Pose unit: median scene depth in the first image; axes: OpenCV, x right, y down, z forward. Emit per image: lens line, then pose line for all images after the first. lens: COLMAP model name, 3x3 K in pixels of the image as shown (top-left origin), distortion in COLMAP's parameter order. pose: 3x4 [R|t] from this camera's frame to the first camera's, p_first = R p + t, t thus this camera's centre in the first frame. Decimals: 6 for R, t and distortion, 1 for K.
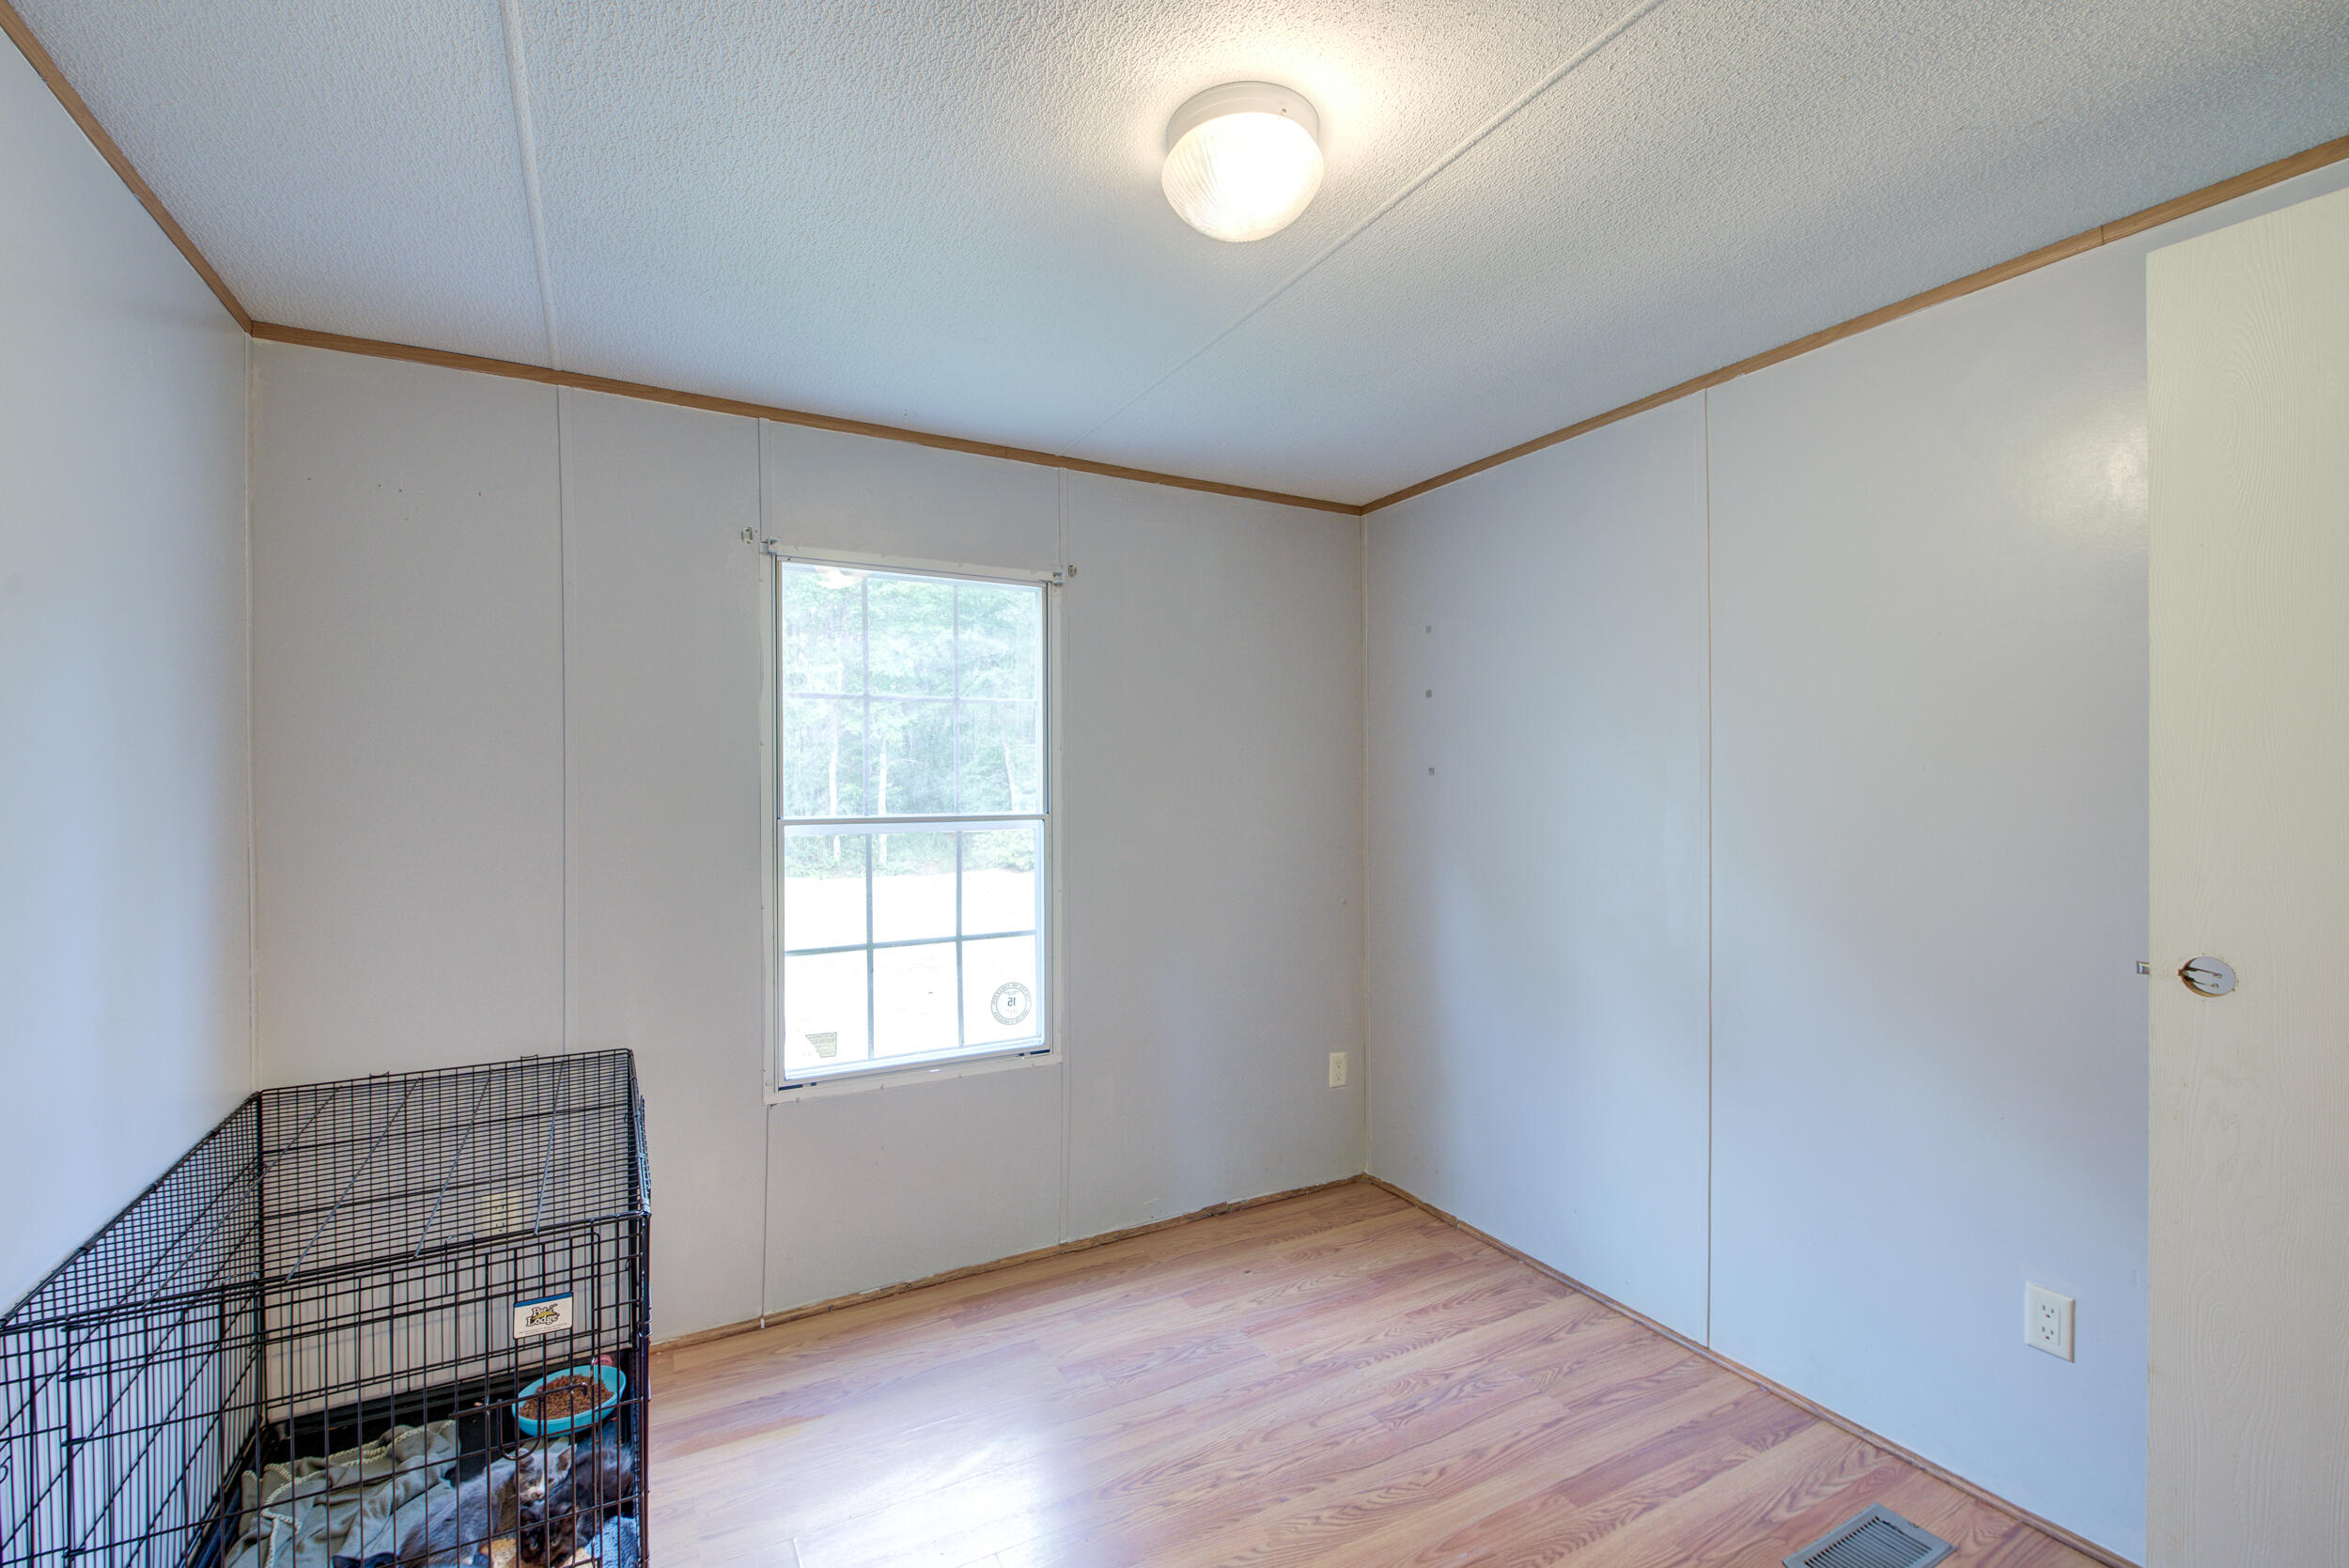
lens RADIAL K [[996.8, 0, 1176.8], [0, 996.8, 788.1], [0, 0, 1]] dist [-0.000263, -0.000257]
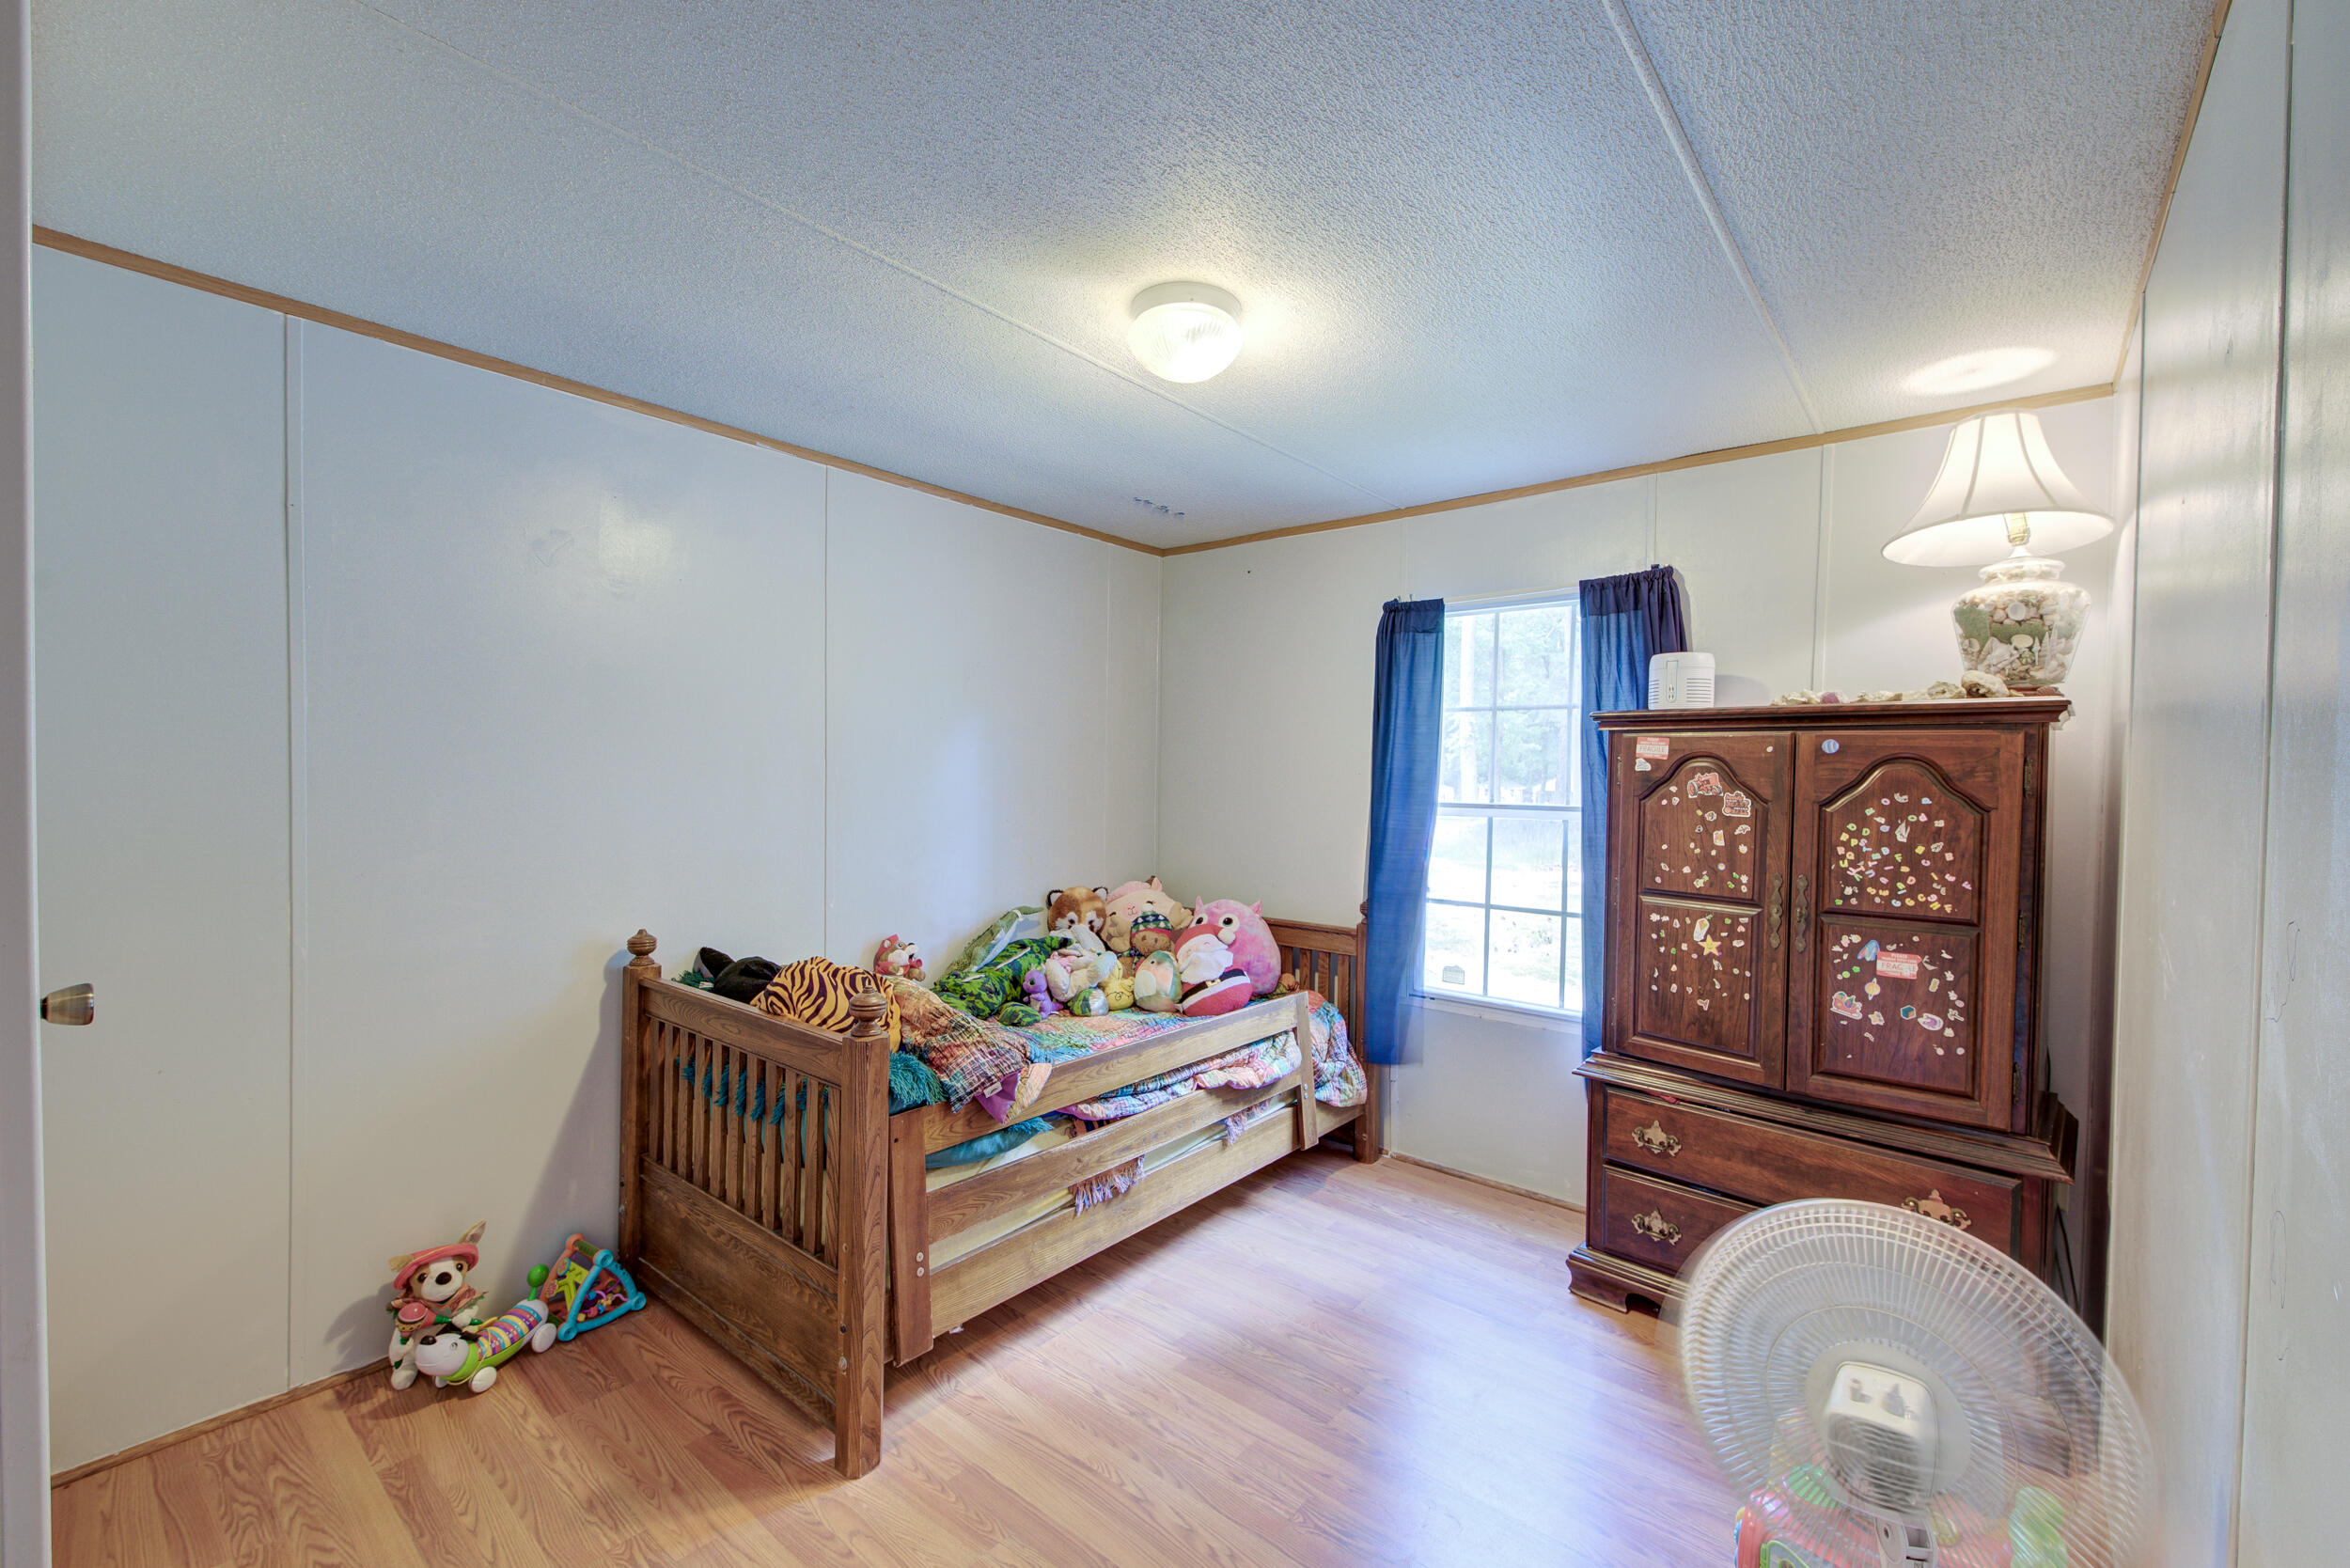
lens RADIAL K [[997.3, 0, 1177.3], [0, 997.3, 788.1], [0, 0, 1]] dist [-0.000263, -0.000257]
pose [[0.367445, 0.029680, -0.929571, 0.721846], [-0.029218, 0.999366, 0.020359, -0.003316], [0.929586, 0.019680, 0.368080, 0.176167]]
